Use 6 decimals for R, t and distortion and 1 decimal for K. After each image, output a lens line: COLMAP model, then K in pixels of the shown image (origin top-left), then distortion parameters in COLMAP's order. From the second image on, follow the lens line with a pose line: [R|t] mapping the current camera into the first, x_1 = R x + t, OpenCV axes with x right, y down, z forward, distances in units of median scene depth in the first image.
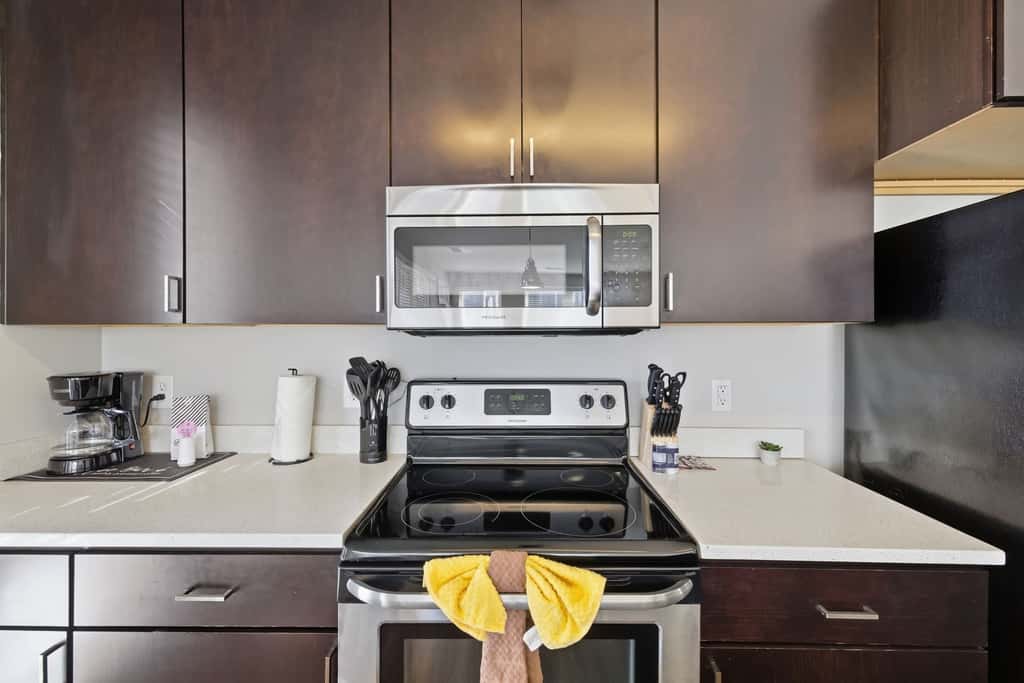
lens RADIAL K [[429.6, 0, 509.8], [0, 429.6, 338.3], [0, 0, 1]] dist [0.004658, -0.000207]
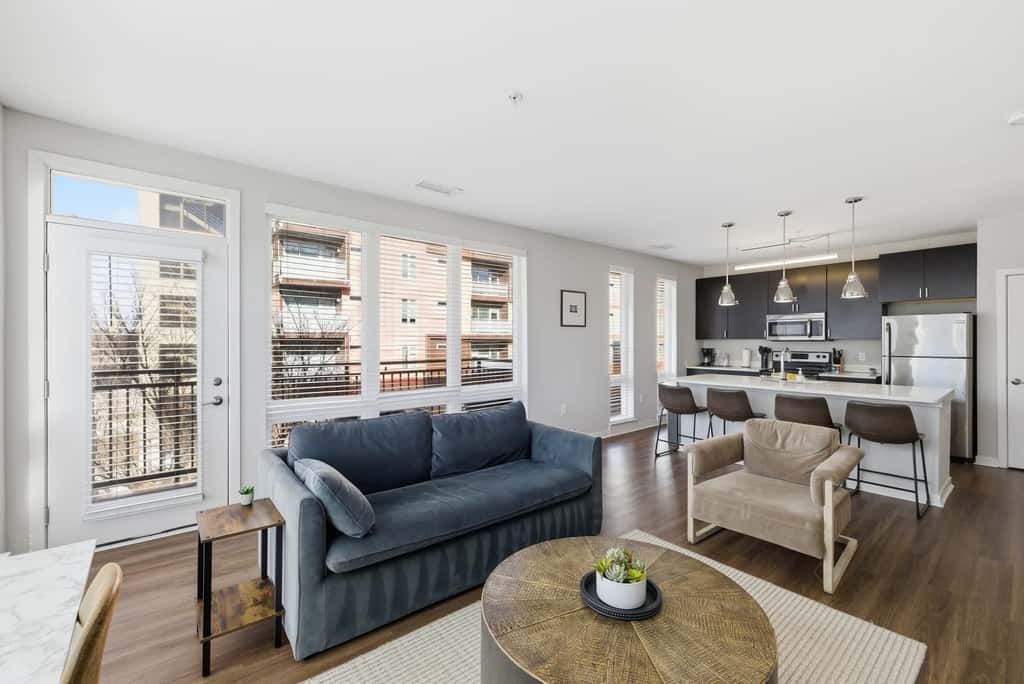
lens RADIAL K [[429.6, 0, 514.7], [0, 429.6, 344.3], [0, 0, 1]] dist [0.004658, -0.000207]
pose [[0.651393, 0.006977, -0.758708, 1.484010], [-0.001933, 0.999970, 0.007536, -0.004675], [0.758738, -0.003443, 0.651387, -4.168744]]
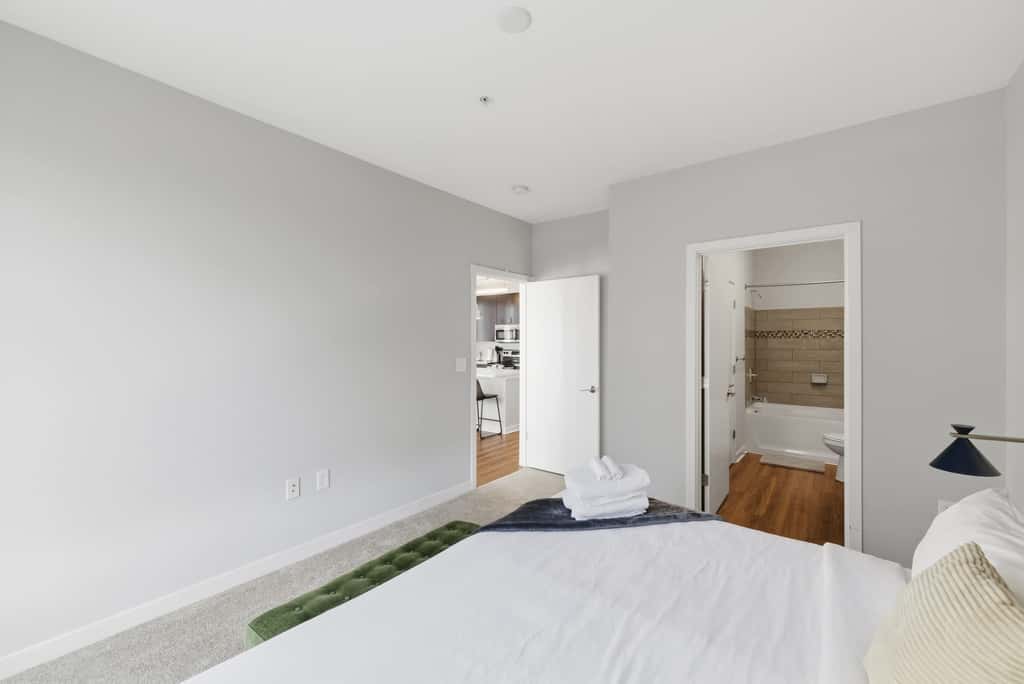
lens RADIAL K [[429.6, 0, 510.1], [0, 429.6, 341.0], [0, 0, 1]] dist [0.004658, -0.000207]
pose [[0.797611, 0.004614, -0.603155, 3.884249], [-0.009410, 0.999944, -0.004796, -0.007856], [0.603099, 0.009501, 0.797610, -4.258981]]
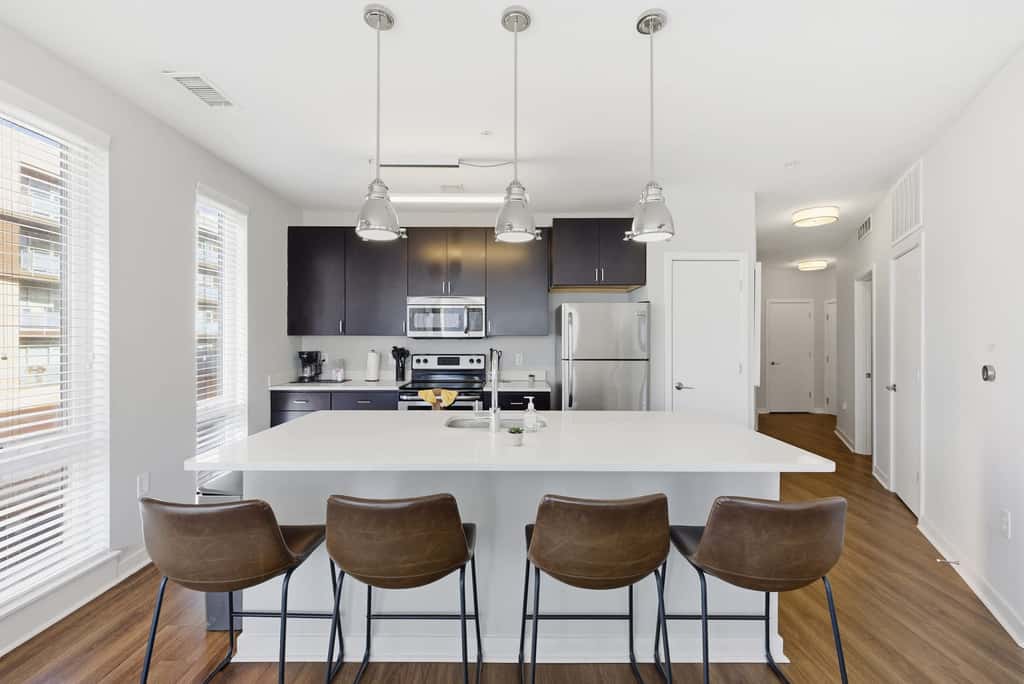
lens RADIAL K [[429.6, 0, 515.5], [0, 429.6, 342.0], [0, 0, 1]] dist [0.004658, -0.000207]
pose [[0.999347, 0.002649, 0.036036, 0.380053], [-0.002708, 0.999995, 0.001598, 0.007241], [-0.036032, -0.001695, 0.999349, -2.042548]]
